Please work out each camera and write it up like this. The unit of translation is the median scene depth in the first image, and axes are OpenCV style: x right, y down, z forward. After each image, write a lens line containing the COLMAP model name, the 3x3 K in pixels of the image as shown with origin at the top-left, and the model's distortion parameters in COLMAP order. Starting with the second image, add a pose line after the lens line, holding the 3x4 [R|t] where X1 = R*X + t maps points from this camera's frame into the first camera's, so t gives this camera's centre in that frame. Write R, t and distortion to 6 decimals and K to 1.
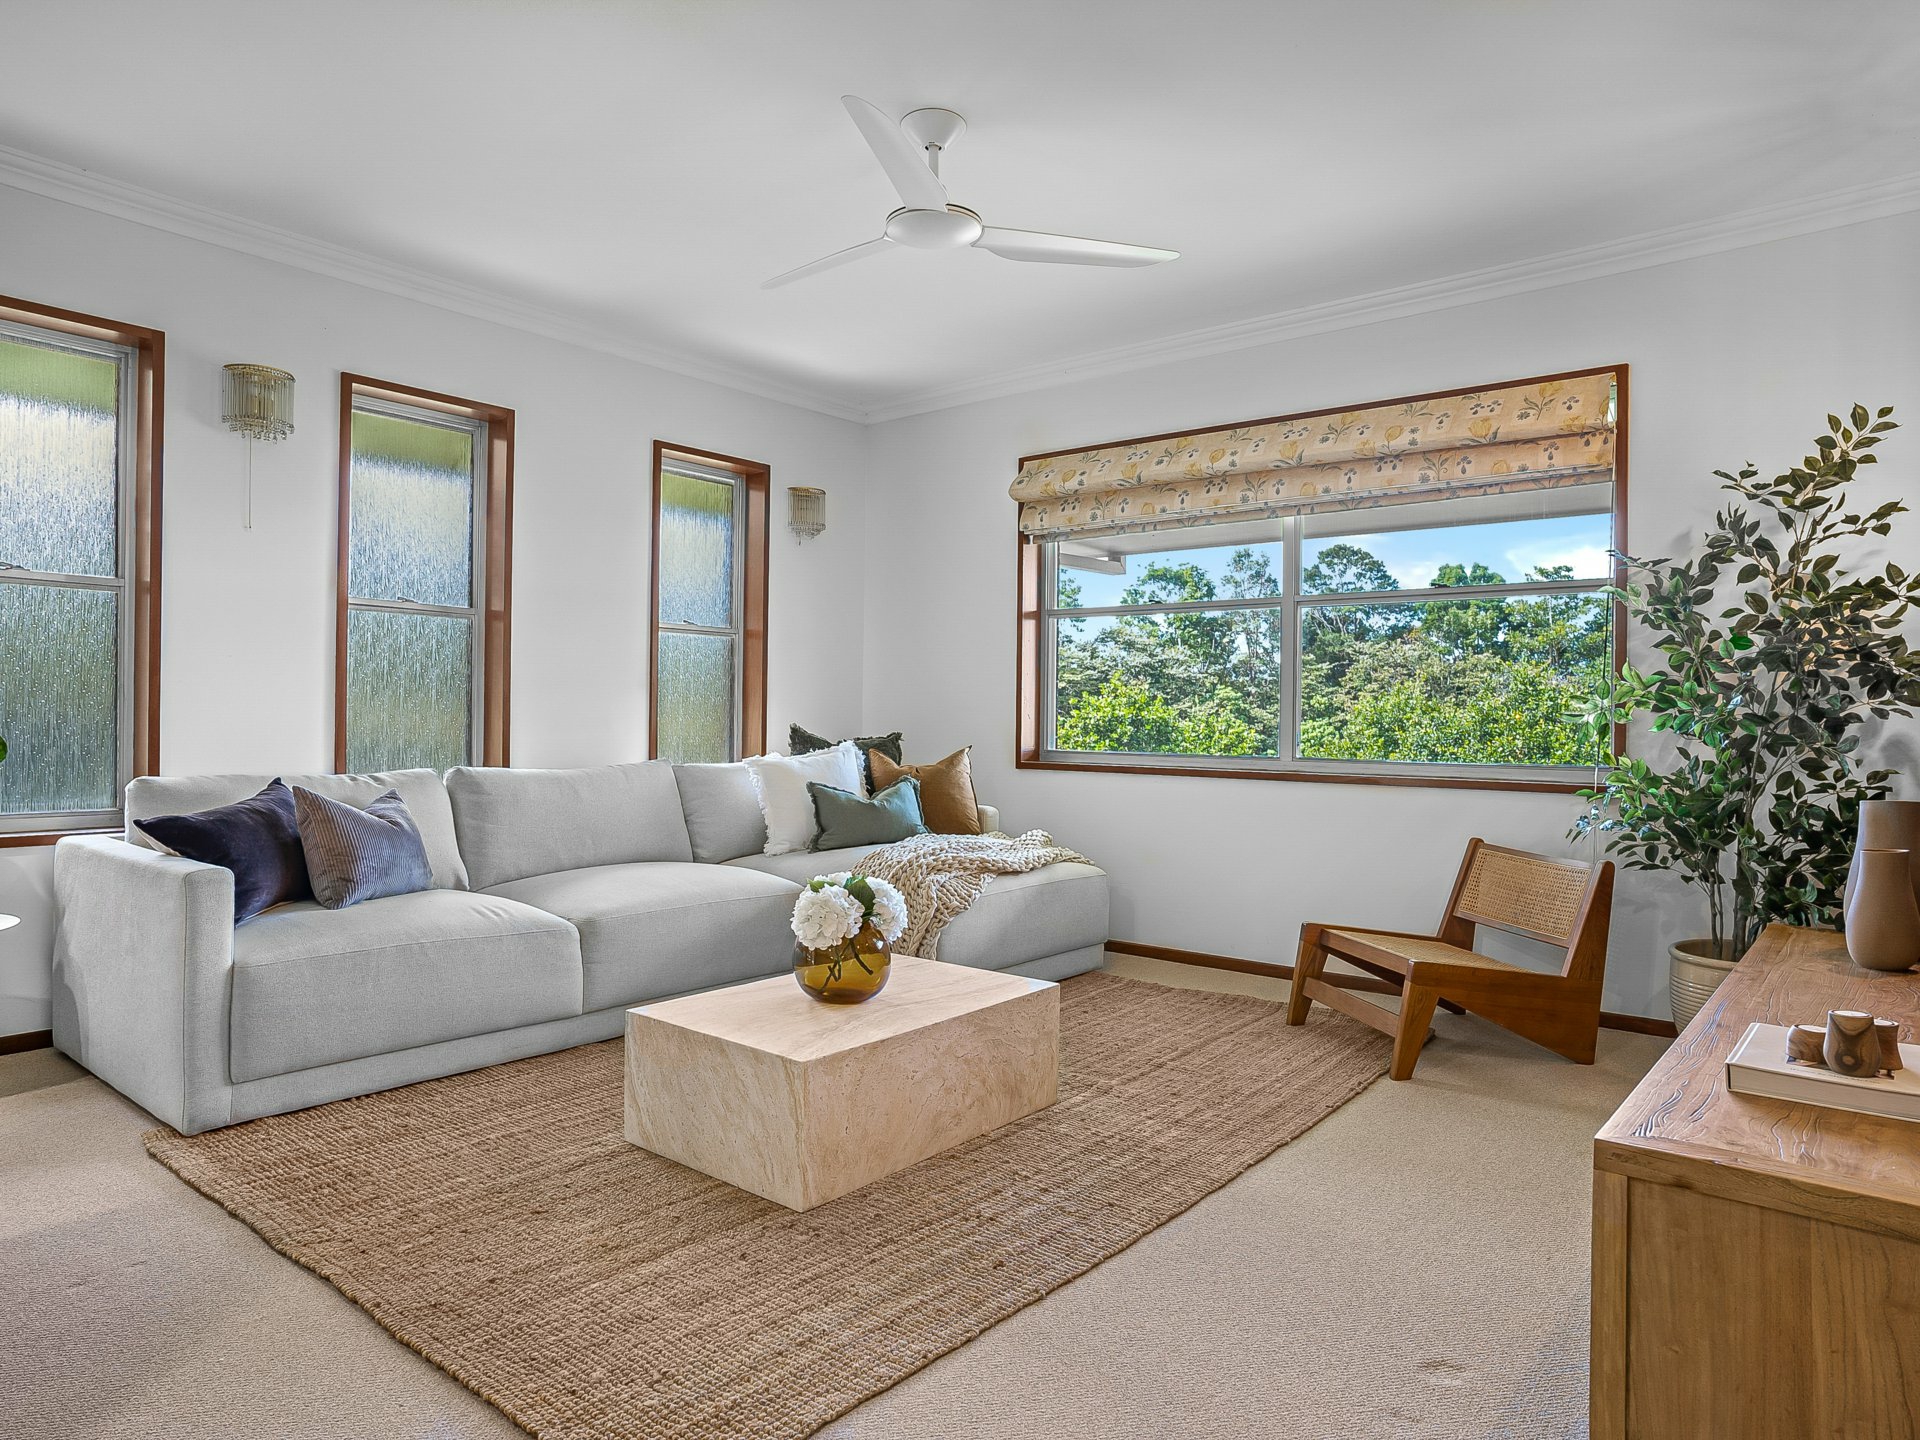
lens RADIAL K [[1208.5, 0, 959.3], [0, 1208.5, 718.6], [0, 0, 1]] dist [-0.021990, 0.008443]
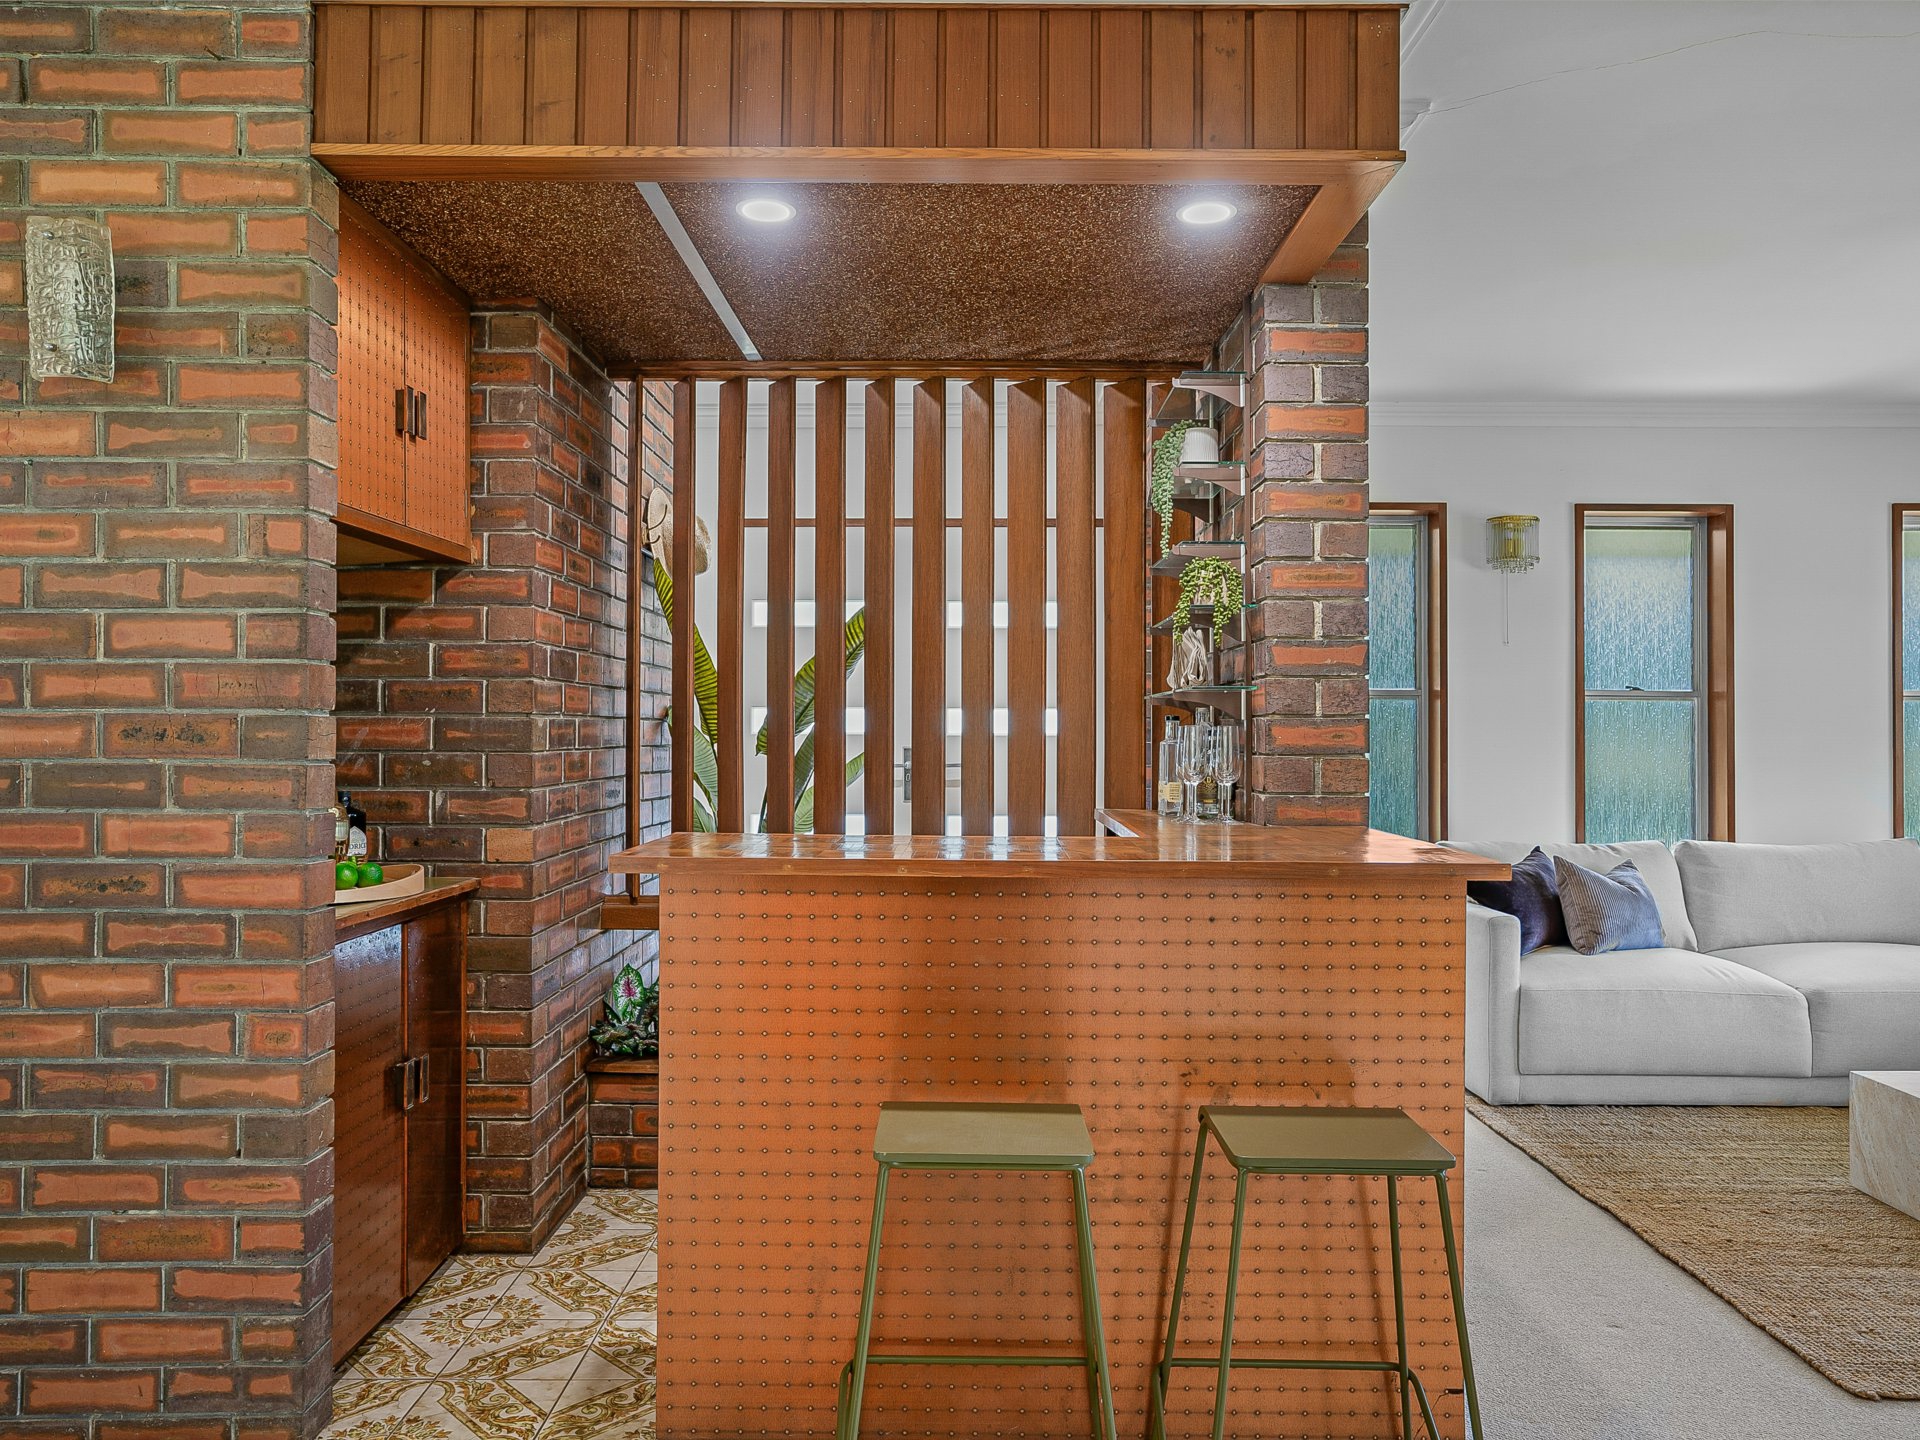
lens RADIAL K [[1302.2, 0, 954.3], [0, 1302.2, 727.7], [0, 0, 1]] dist [-0.031809, 0.021486]
pose [[0.623848, -0.019120, -0.781312, 0.138278], [0.002666, 0.999747, -0.022336, -0.054315], [0.781541, 0.011851, 0.623741, -0.388449]]
